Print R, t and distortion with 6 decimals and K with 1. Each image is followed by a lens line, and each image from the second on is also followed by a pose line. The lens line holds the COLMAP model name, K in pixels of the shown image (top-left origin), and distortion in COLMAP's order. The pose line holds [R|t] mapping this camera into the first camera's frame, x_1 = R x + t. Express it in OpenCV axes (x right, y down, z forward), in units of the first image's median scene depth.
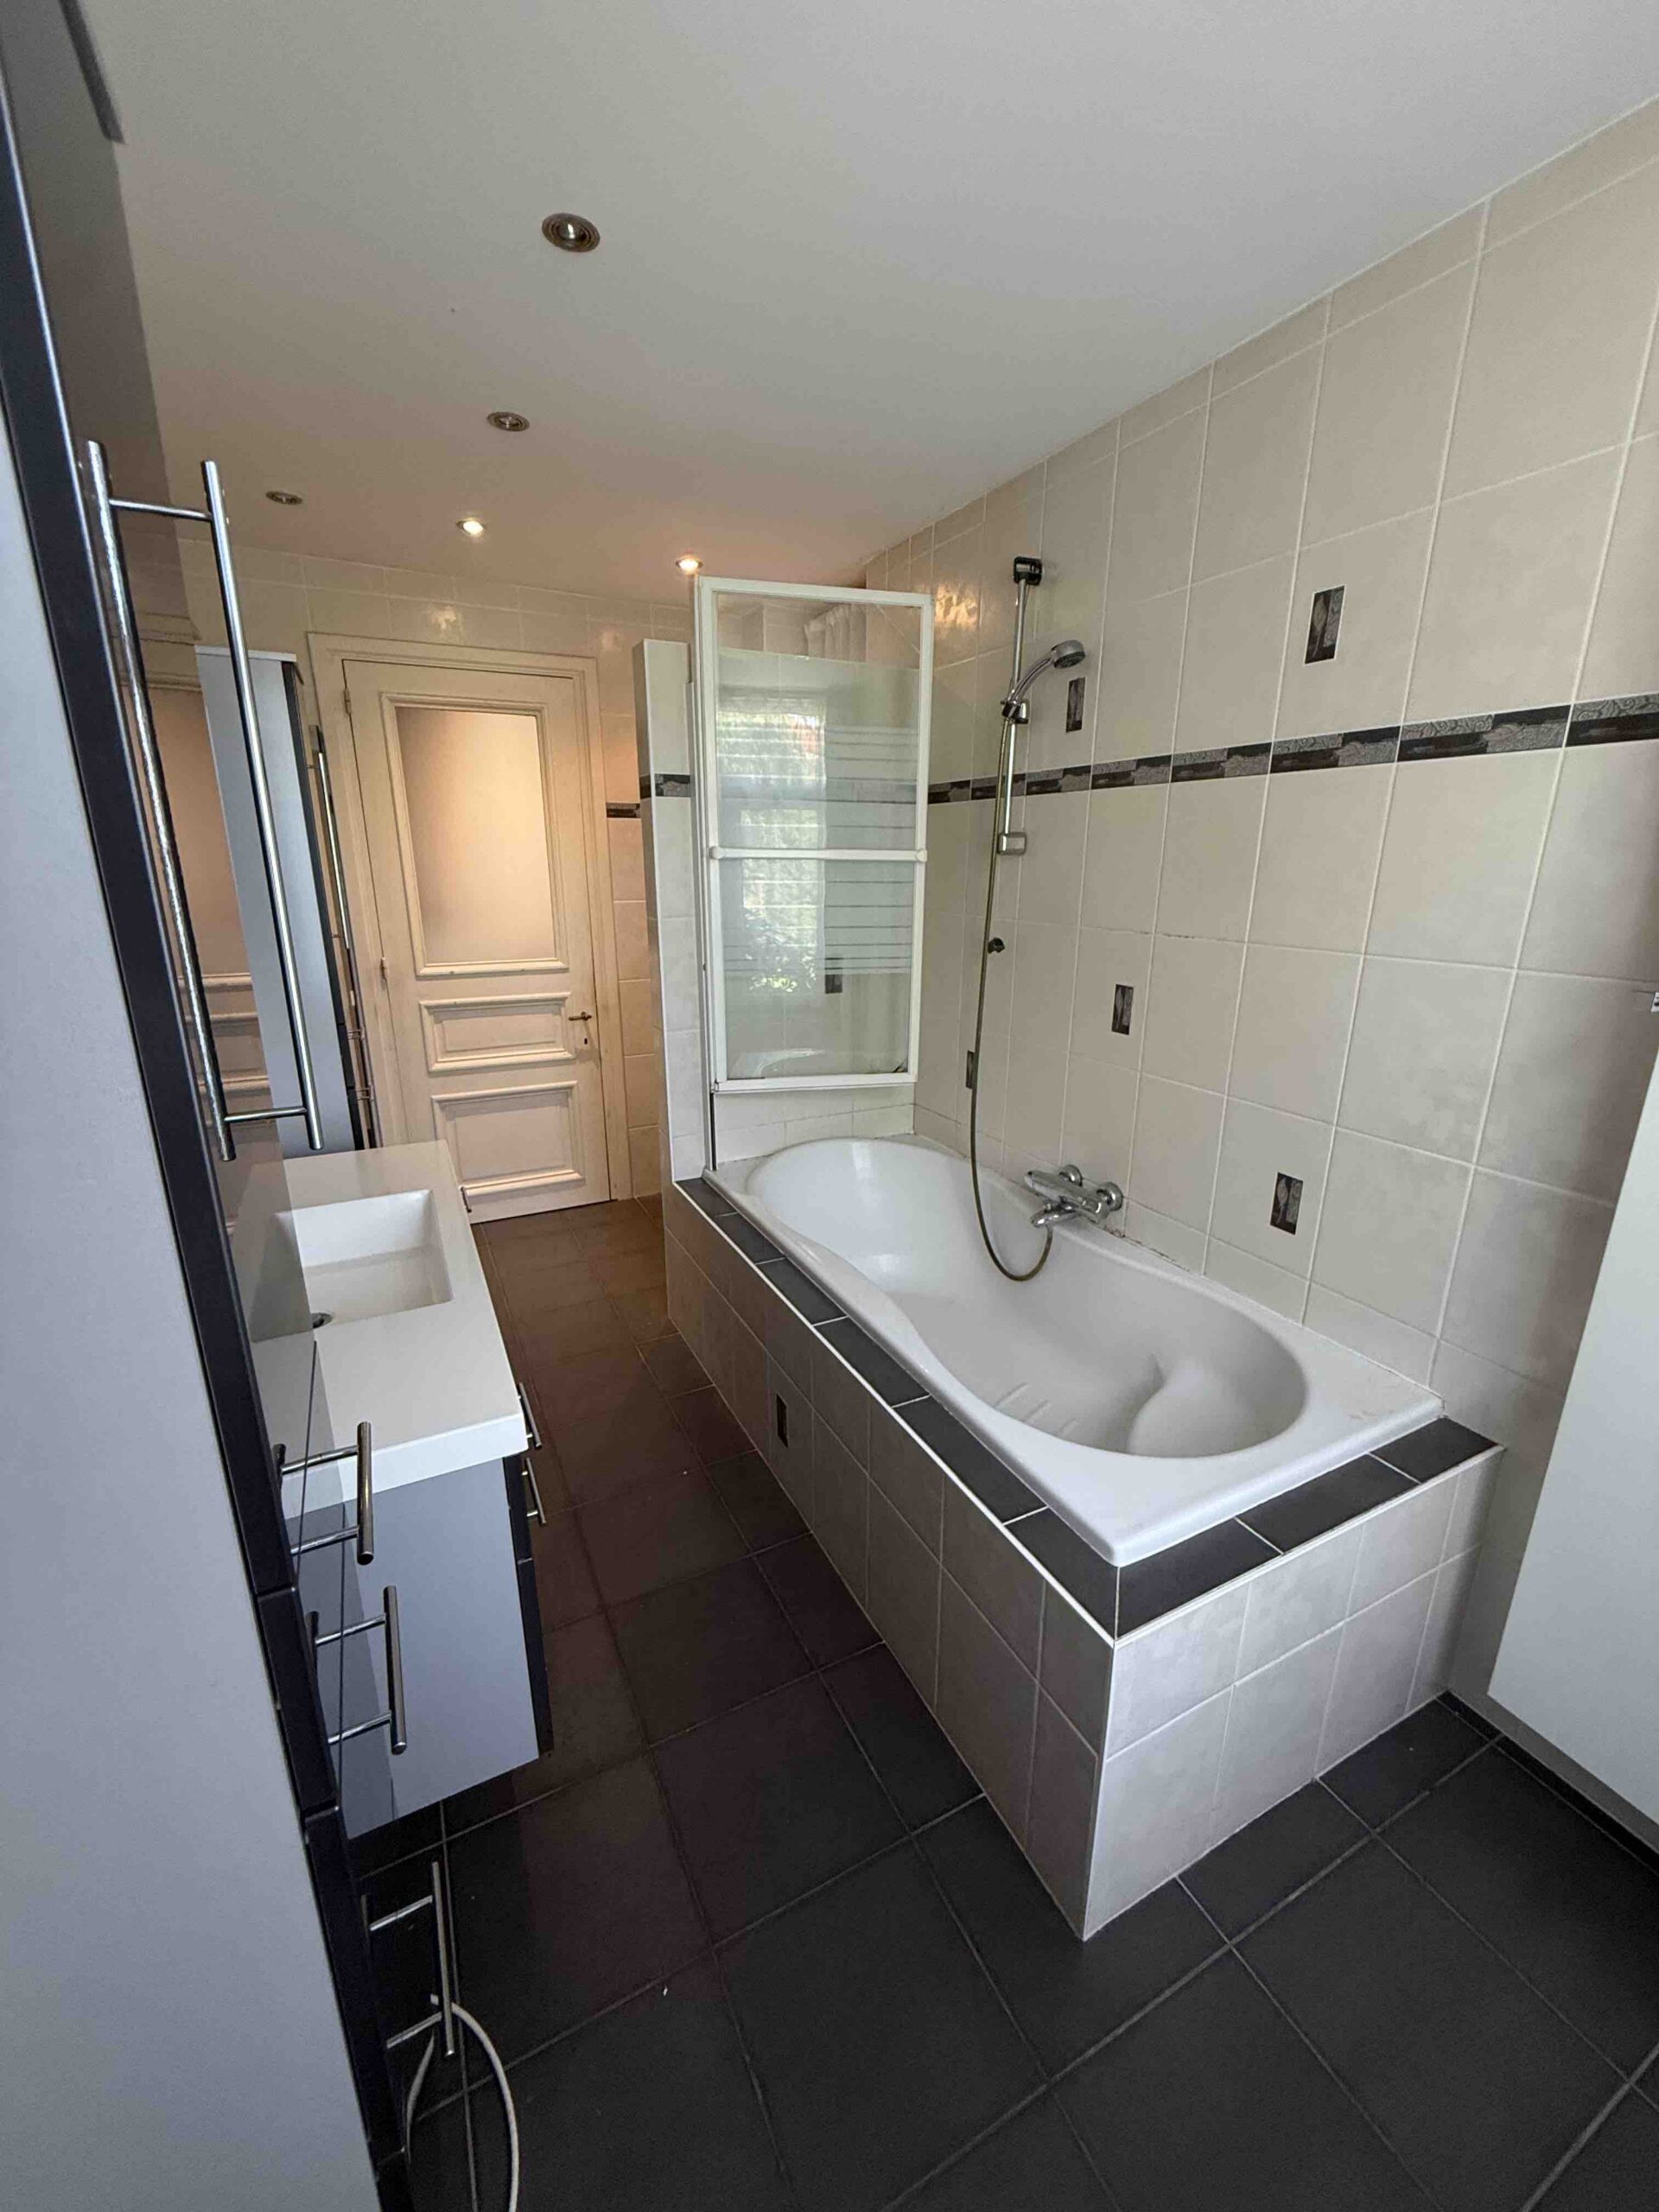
lens RADIAL K [[892.0, 0, 822.1], [0, 892.0, 1096.8], [0, 0, 1]] dist [0.000641, 0.000378]
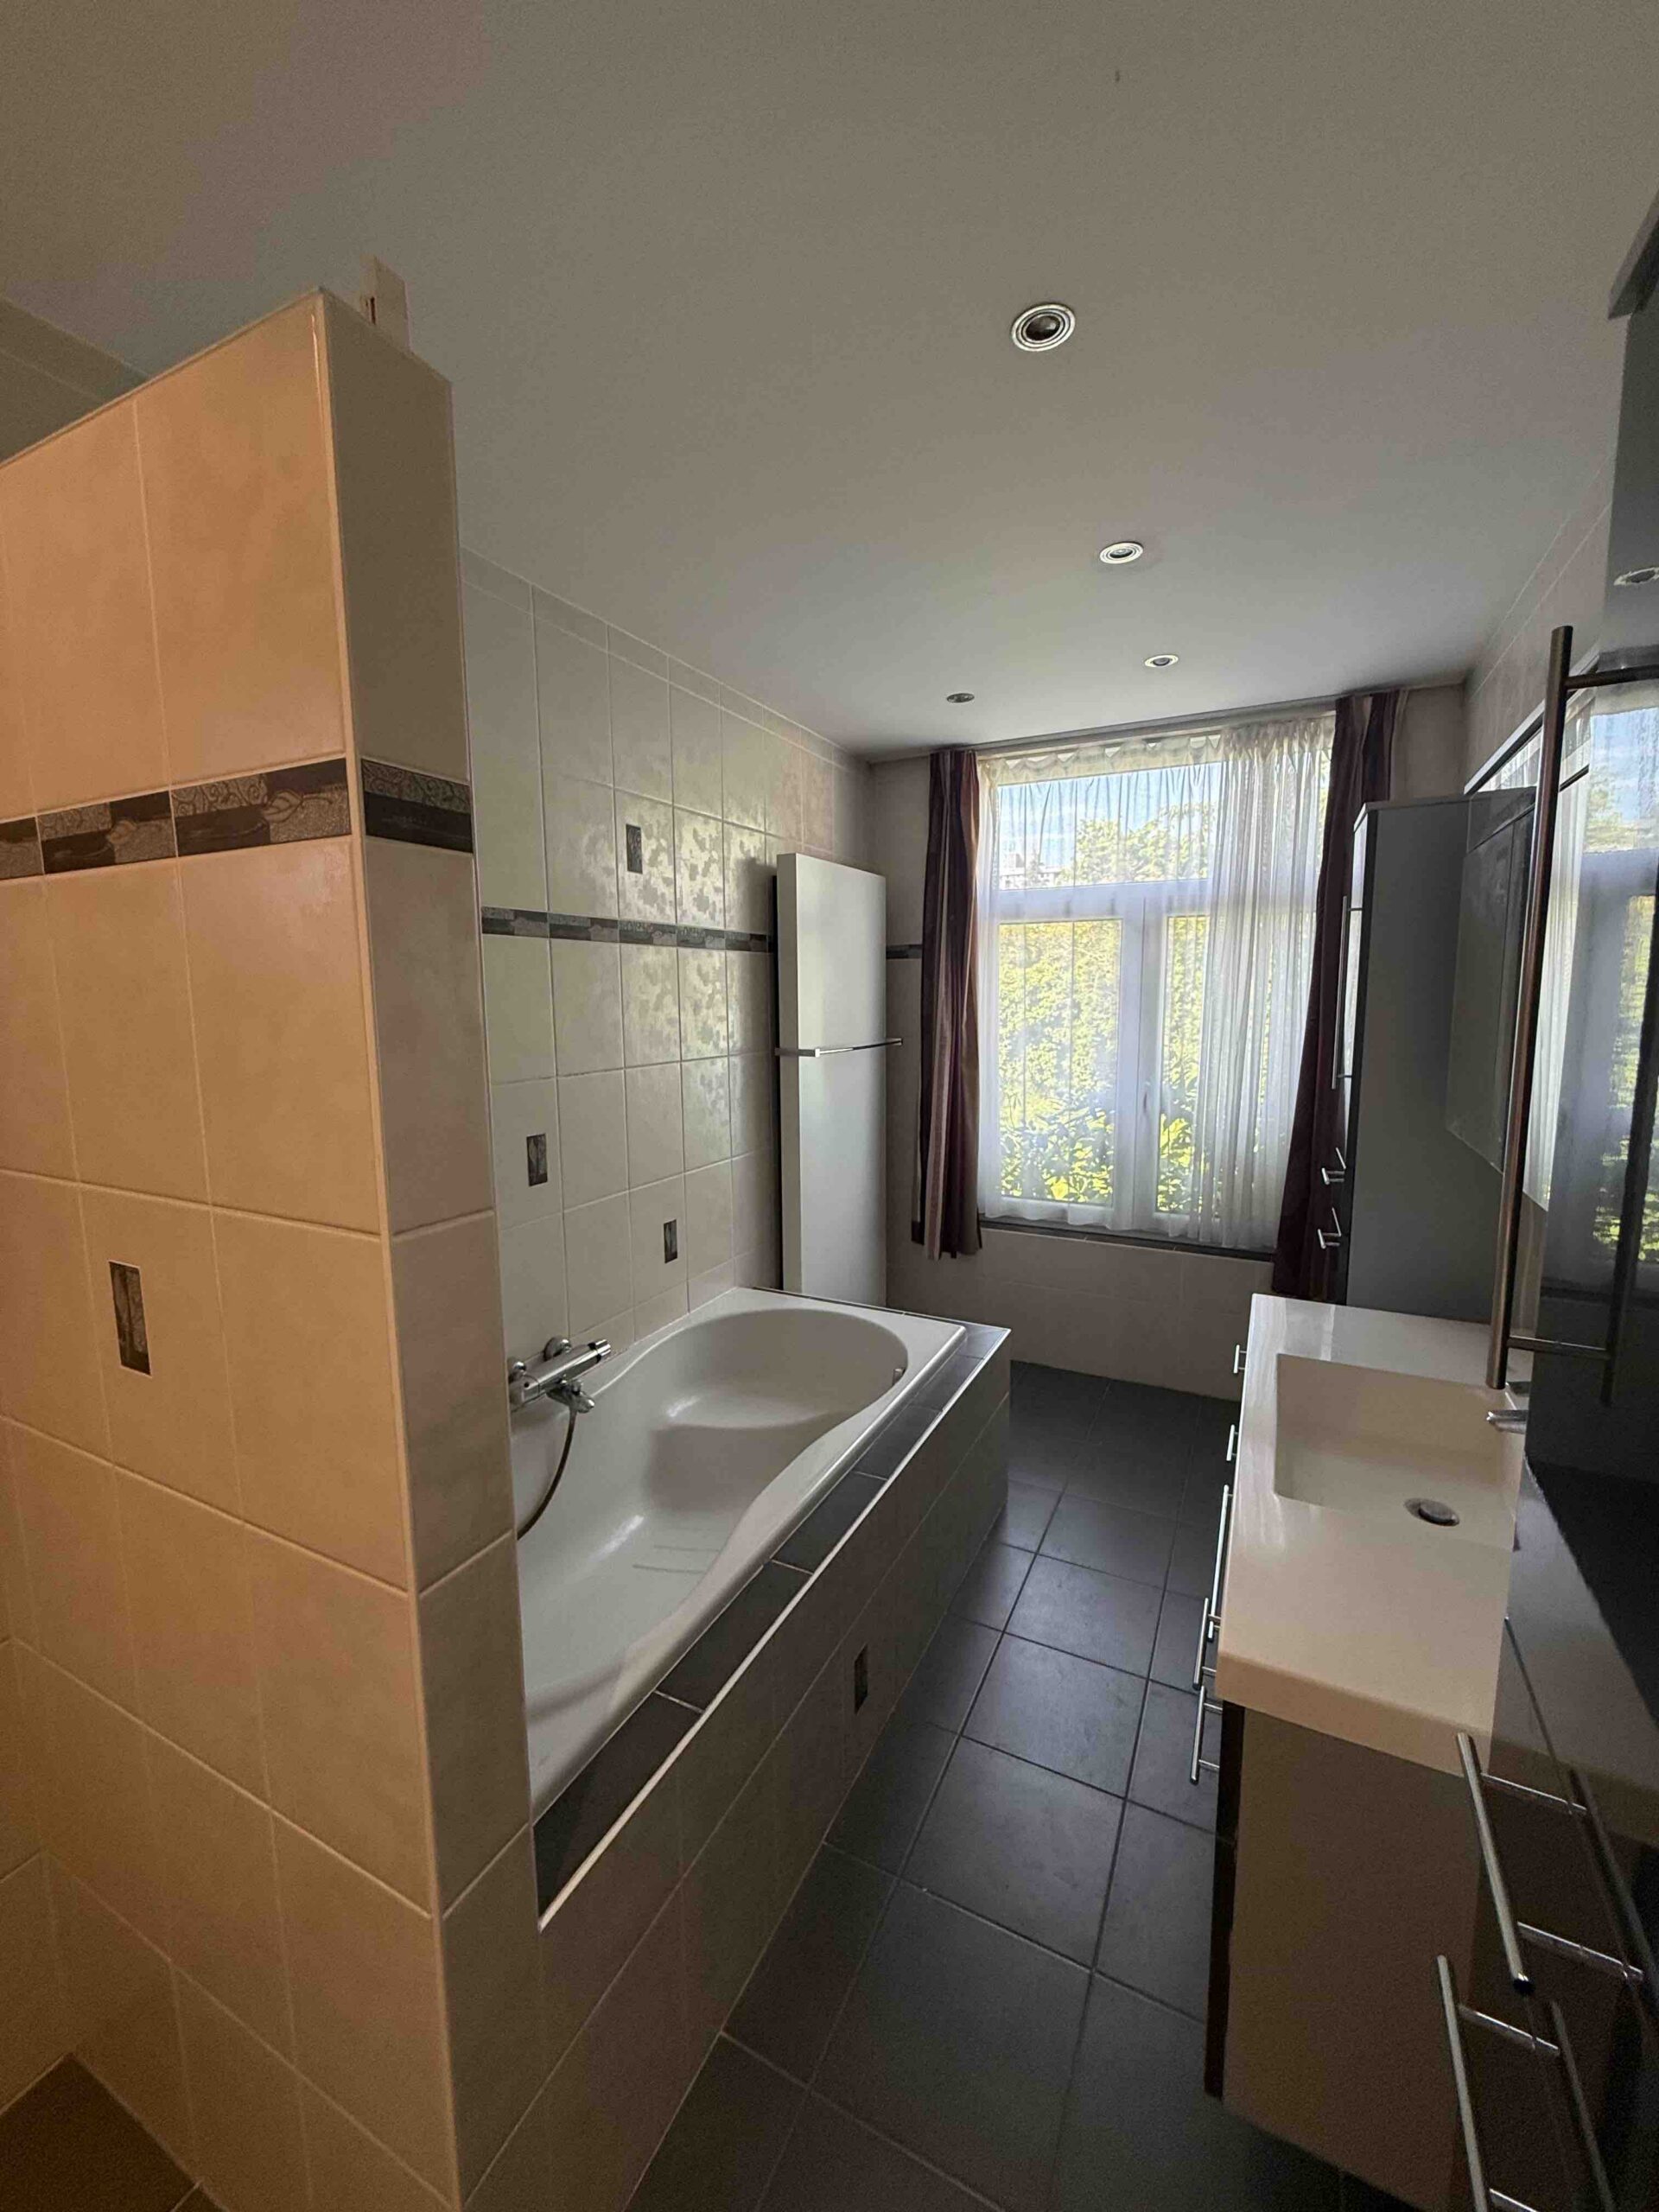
lens RADIAL K [[892.0, 0, 823.4], [0, 892.0, 1114.9], [0, 0, 1]] dist [0.000641, 0.000378]
pose [[-0.592155, -0.098267, 0.799810, -0.675247], [0.223649, 0.933502, 0.280276, -0.377432], [-0.774166, 0.344844, -0.530801, 1.374134]]
